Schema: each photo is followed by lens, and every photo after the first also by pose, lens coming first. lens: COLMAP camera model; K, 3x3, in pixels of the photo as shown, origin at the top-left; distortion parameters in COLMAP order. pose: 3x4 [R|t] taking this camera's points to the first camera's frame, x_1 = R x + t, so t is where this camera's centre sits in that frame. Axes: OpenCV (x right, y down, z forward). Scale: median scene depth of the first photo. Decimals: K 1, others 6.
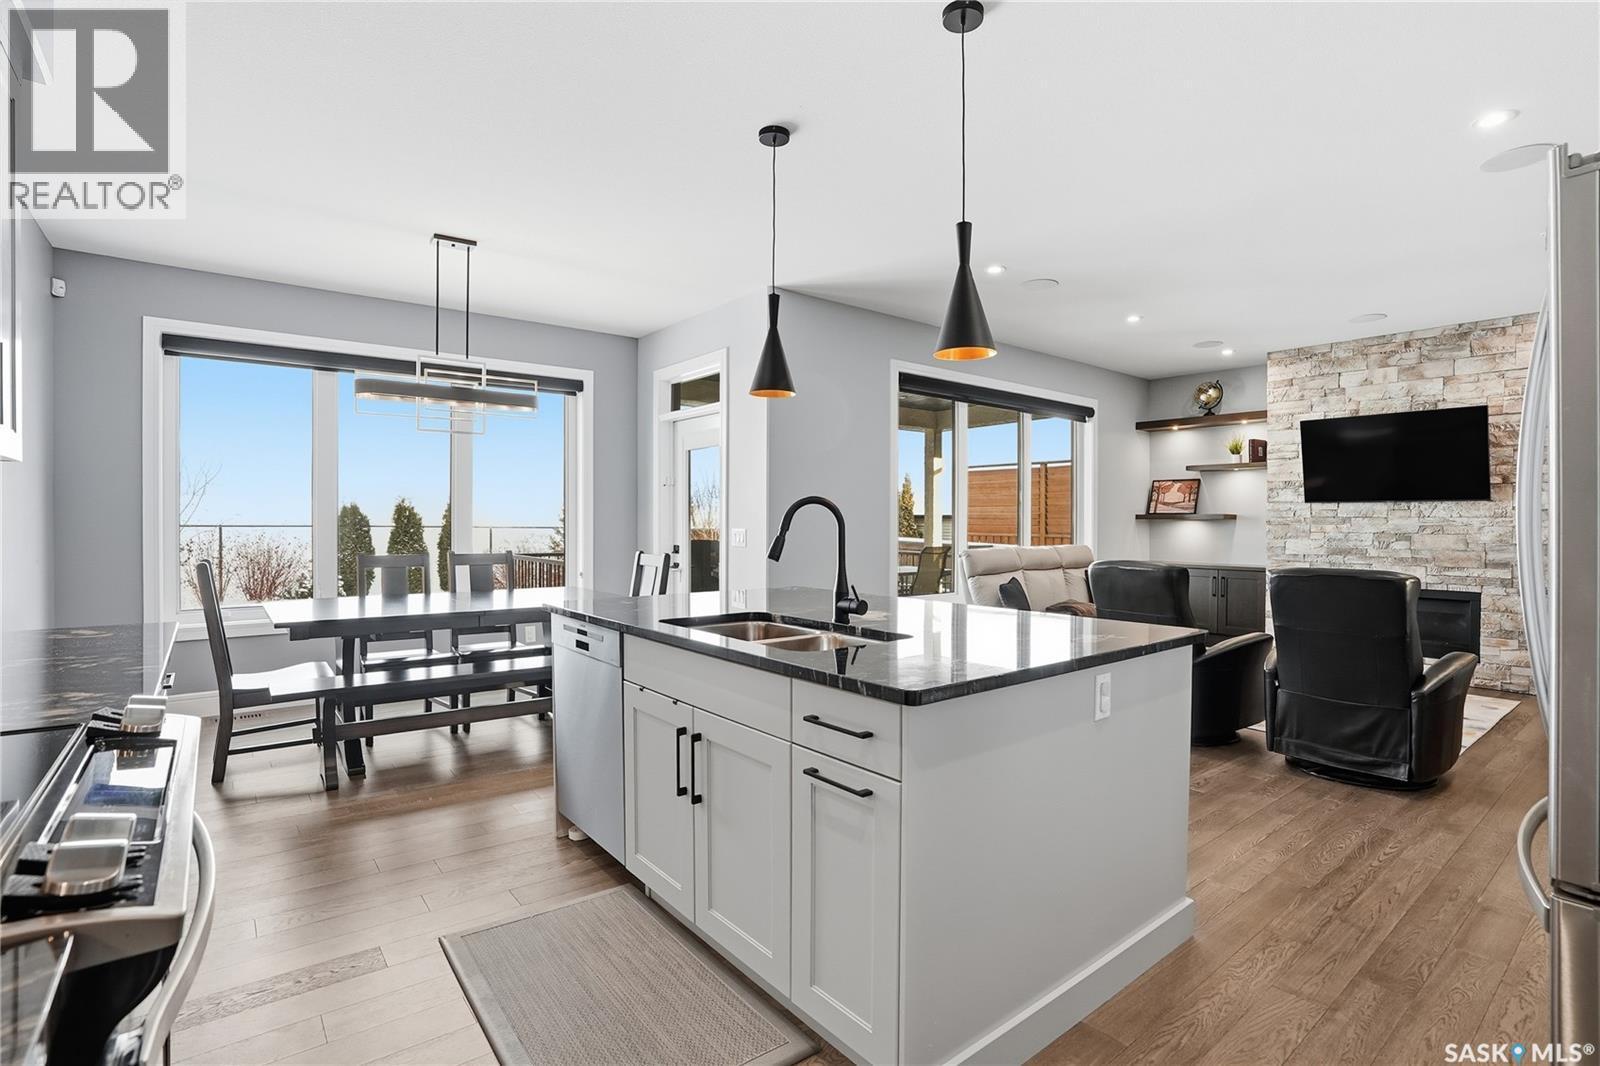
lens RADIAL K [[759.4, 0, 803.4], [0, 759.4, 528.3], [0, 0, 1]] dist [-0.044380, 0.010197]
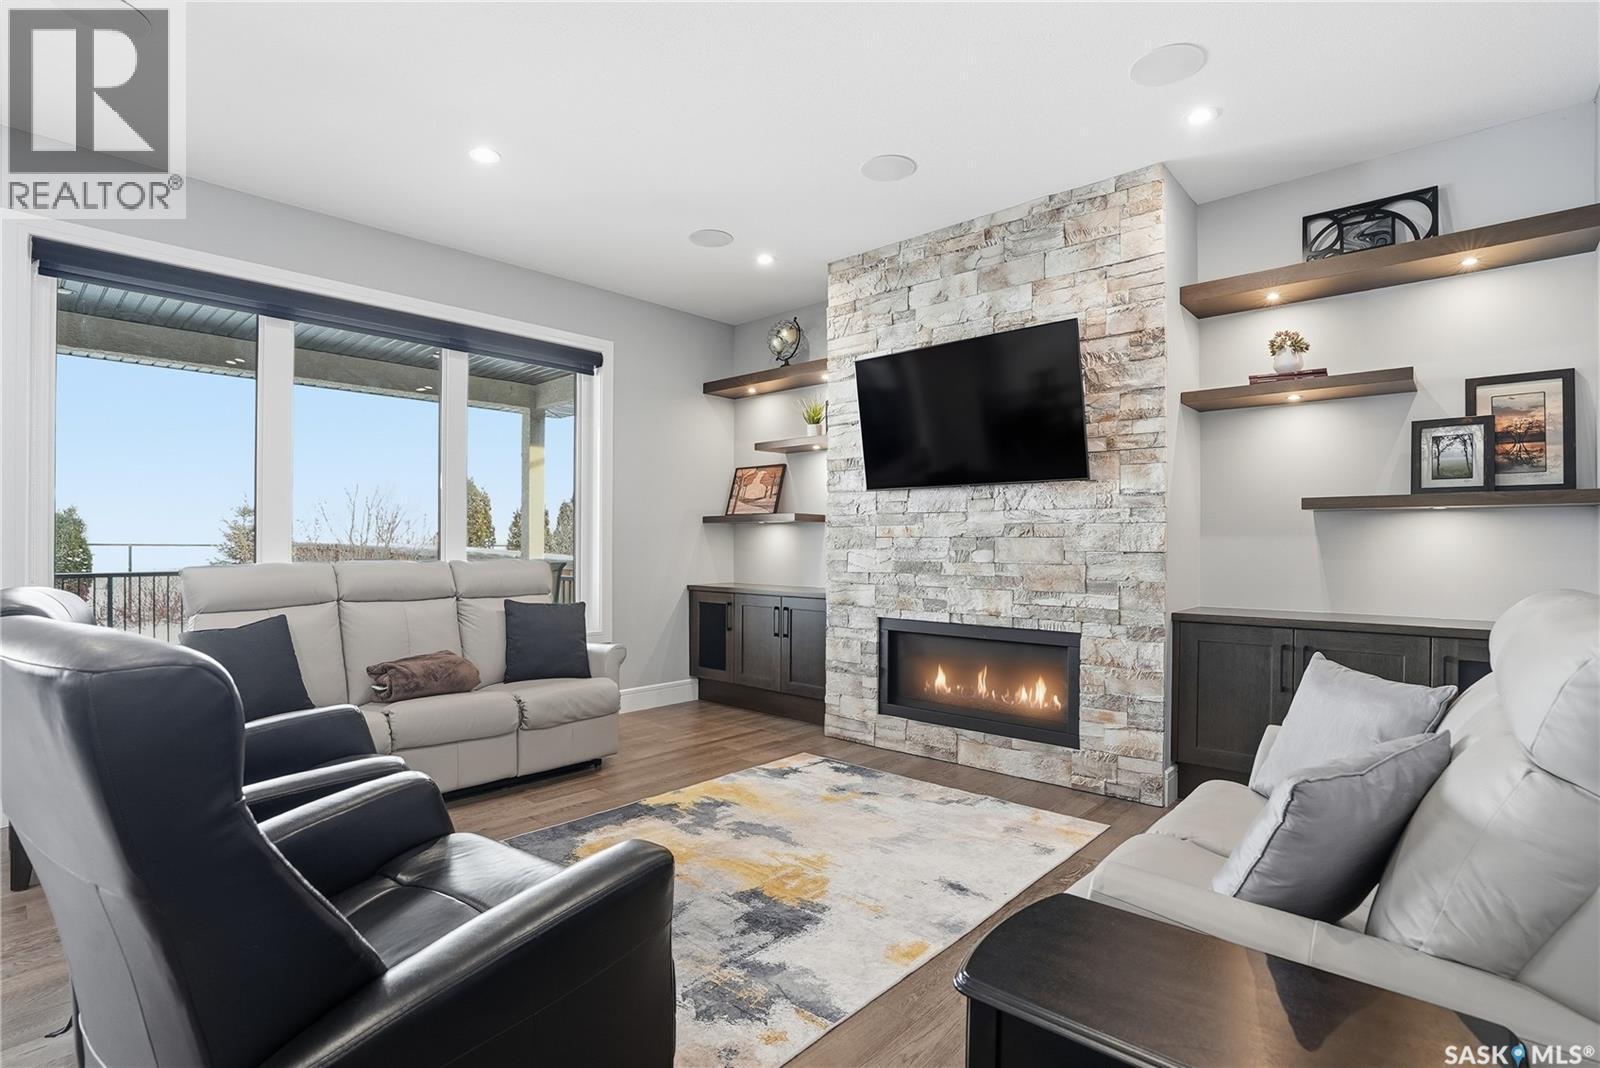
lens RADIAL K [[772.2, 0, 807.4], [0, 772.2, 543.0], [0, 0, 1]] dist [-0.064687, 0.022023]
pose [[0.986098, 0.000667, 0.166162, 0.569614], [0.001298, 0.999931, -0.011717, 0.019612], [-0.166158, 0.011770, 0.986029, 0.400073]]
